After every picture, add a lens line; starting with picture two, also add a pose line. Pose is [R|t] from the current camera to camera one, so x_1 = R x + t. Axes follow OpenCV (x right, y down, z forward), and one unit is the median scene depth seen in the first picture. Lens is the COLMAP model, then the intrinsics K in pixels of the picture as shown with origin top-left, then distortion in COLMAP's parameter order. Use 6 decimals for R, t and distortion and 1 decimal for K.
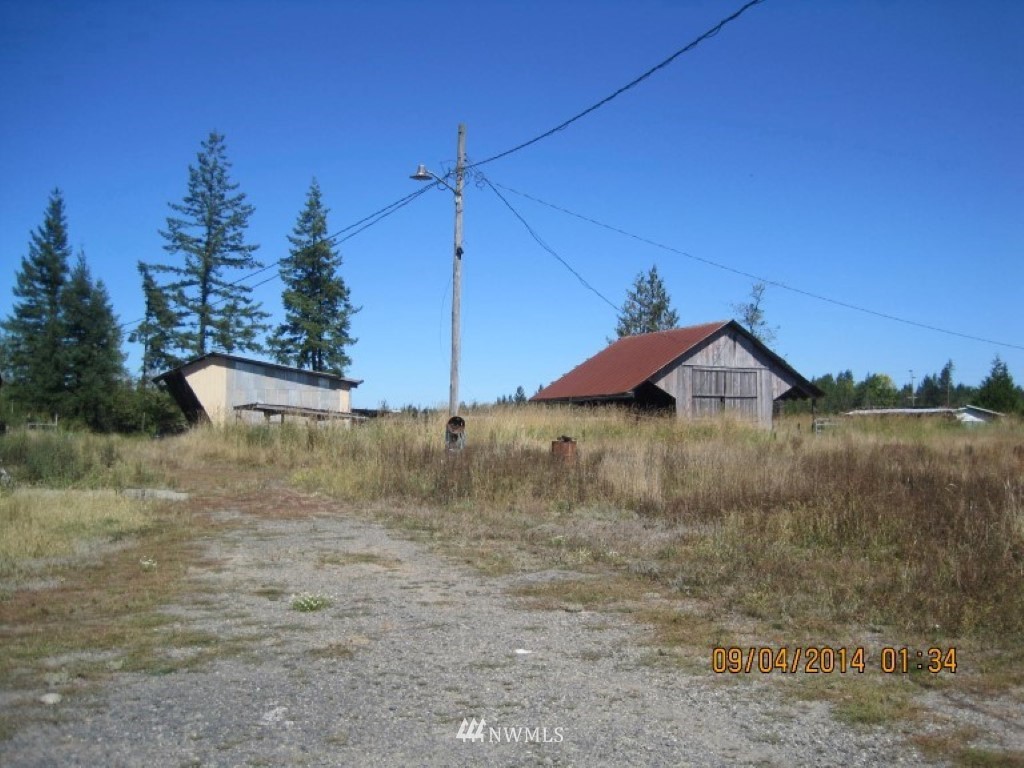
lens RADIAL K [[1084.1, 0, 506.8], [0, 1084.1, 383.2], [0, 0, 1]] dist [-0.085637, 0.000000]
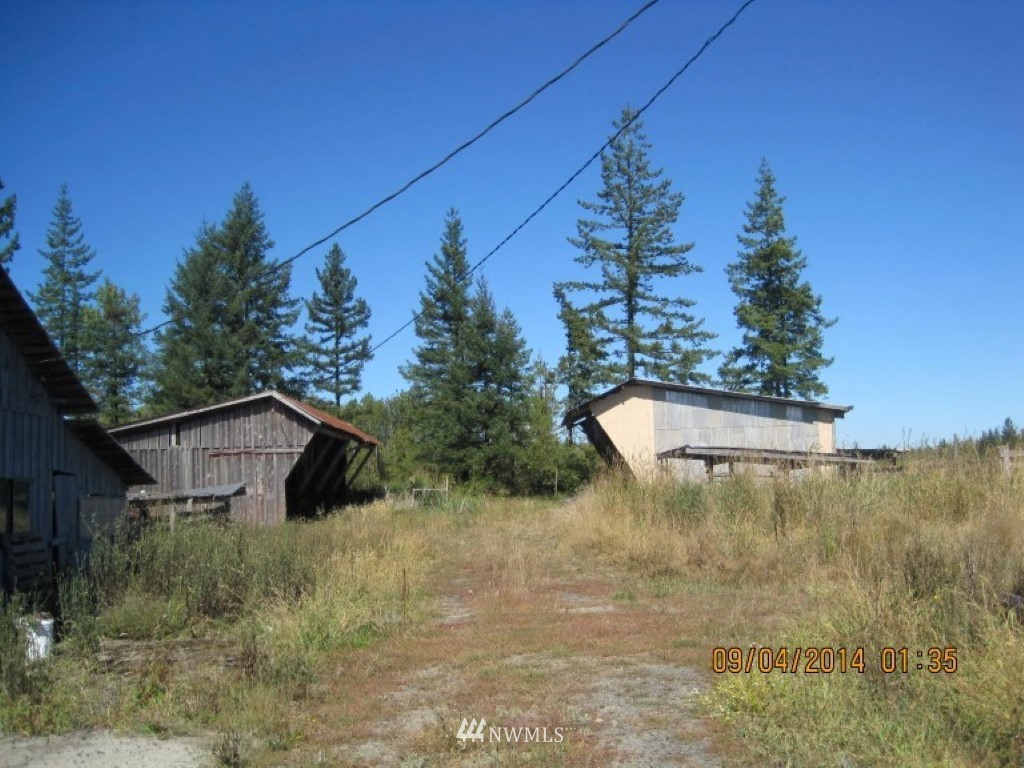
lens RADIAL K [[1084.1, 0, 479.9], [0, 1084.1, 420.5], [0, 0, 1]] dist [-0.085637, 0.000000]
pose [[0.898298, -0.064922, -0.434564, -0.028554], [0.060451, 0.997880, -0.024120, 0.004800], [0.435209, -0.004602, 0.900318, 0.162904]]
